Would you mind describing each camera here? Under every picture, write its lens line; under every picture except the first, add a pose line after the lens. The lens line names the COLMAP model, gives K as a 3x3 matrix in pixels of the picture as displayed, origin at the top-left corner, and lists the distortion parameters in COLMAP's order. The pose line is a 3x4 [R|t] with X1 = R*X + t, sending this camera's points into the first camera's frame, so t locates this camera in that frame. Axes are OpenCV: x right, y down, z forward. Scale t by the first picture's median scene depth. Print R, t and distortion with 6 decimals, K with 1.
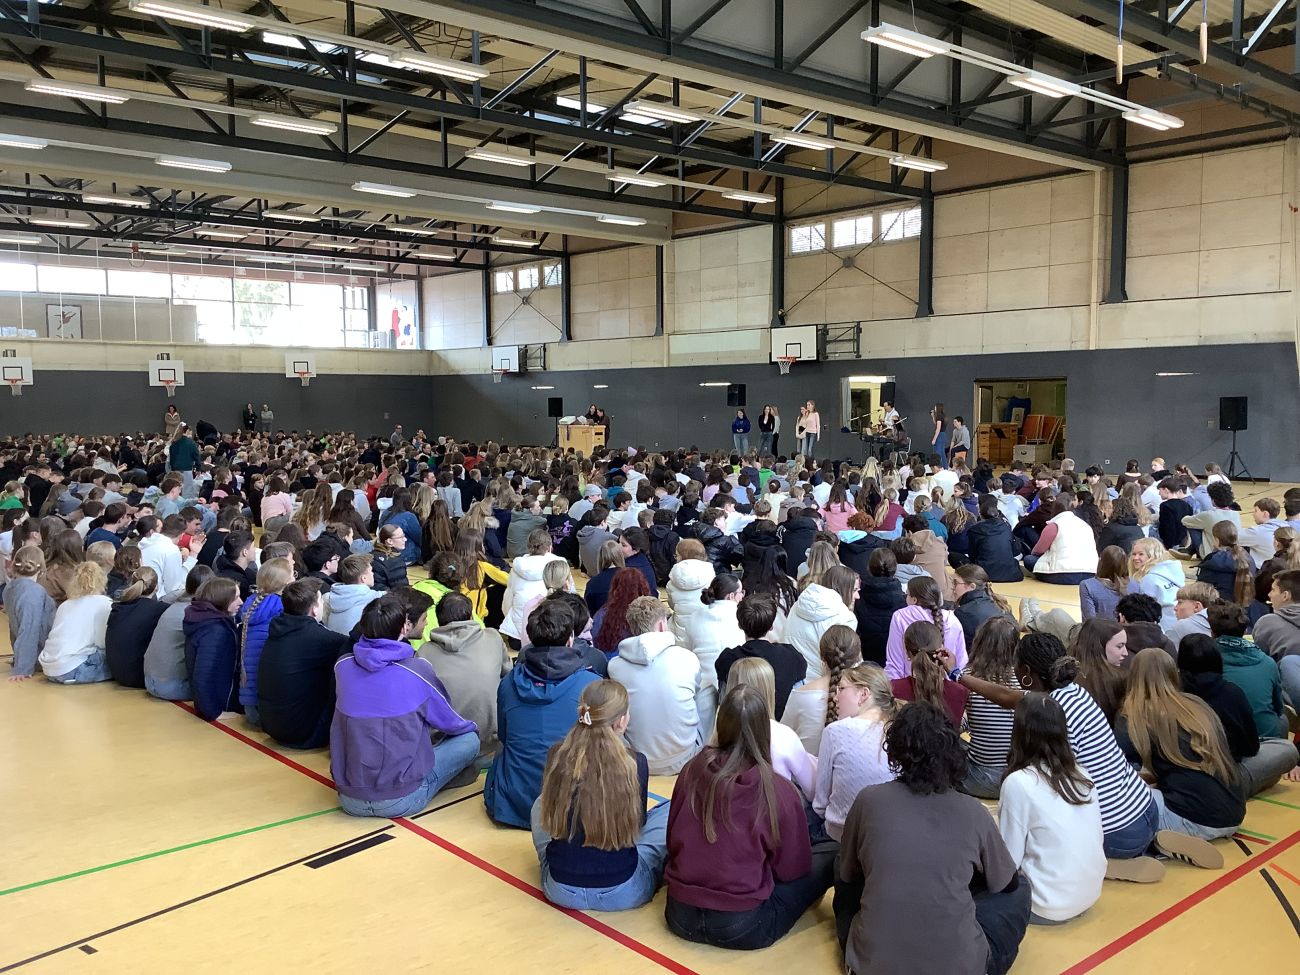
lens RADIAL K [[1184.5, 0, 651.8], [0, 1184.5, 488.4], [0, 0, 1]] dist [0.015239, 0.000000]
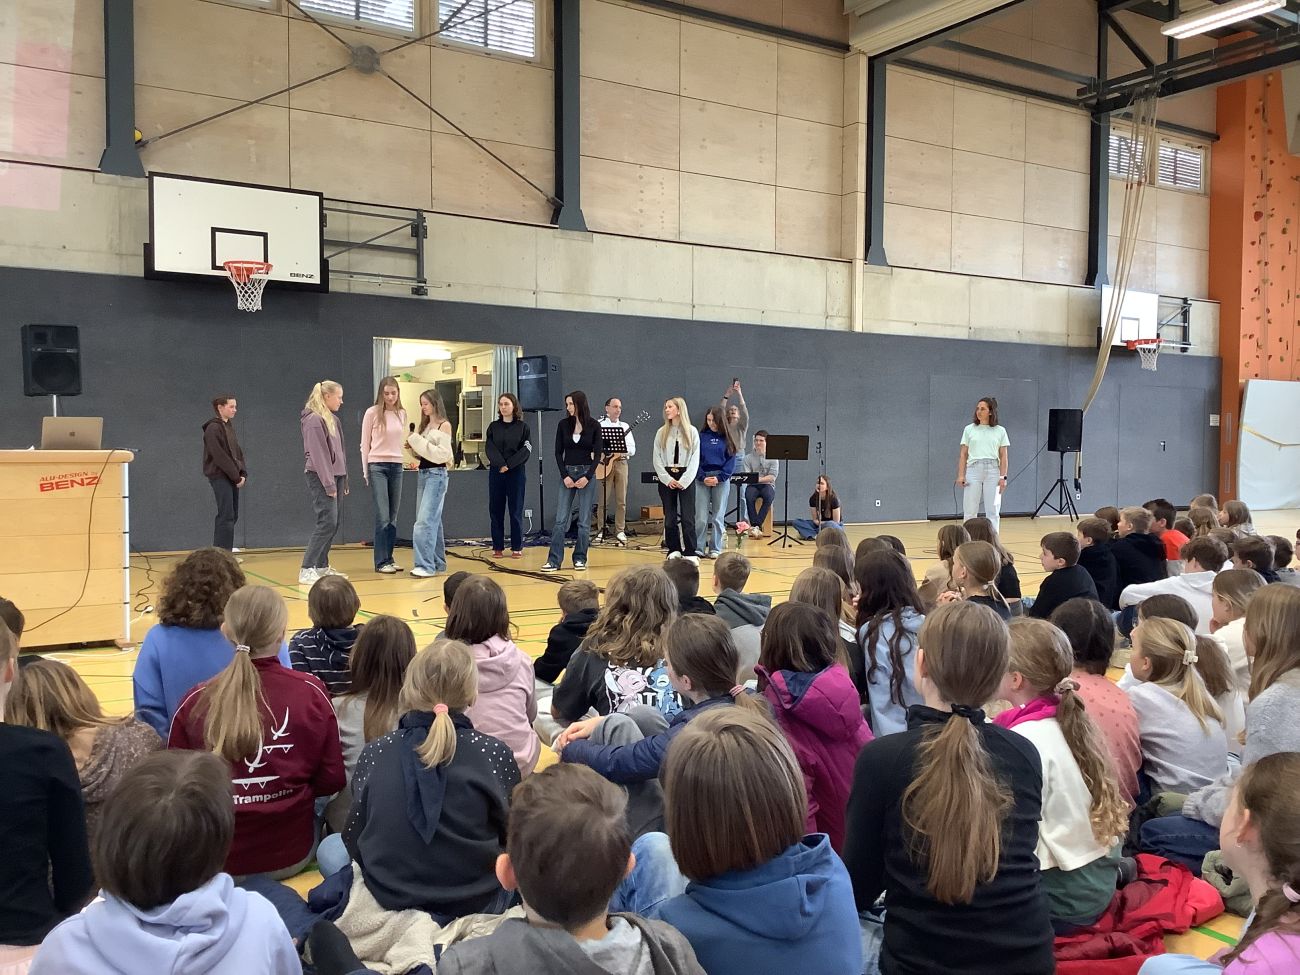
lens RADIAL K [[1184.5, 0, 651.3], [0, 1184.5, 508.0], [0, 0, 1]] dist [0.015239, 0.000000]
pose [[0.145858, -0.042128, 0.988408, -0.255574], [0.067653, 0.997179, 0.032518, -0.042957], [-0.986990, 0.062126, 0.148297, 0.898141]]
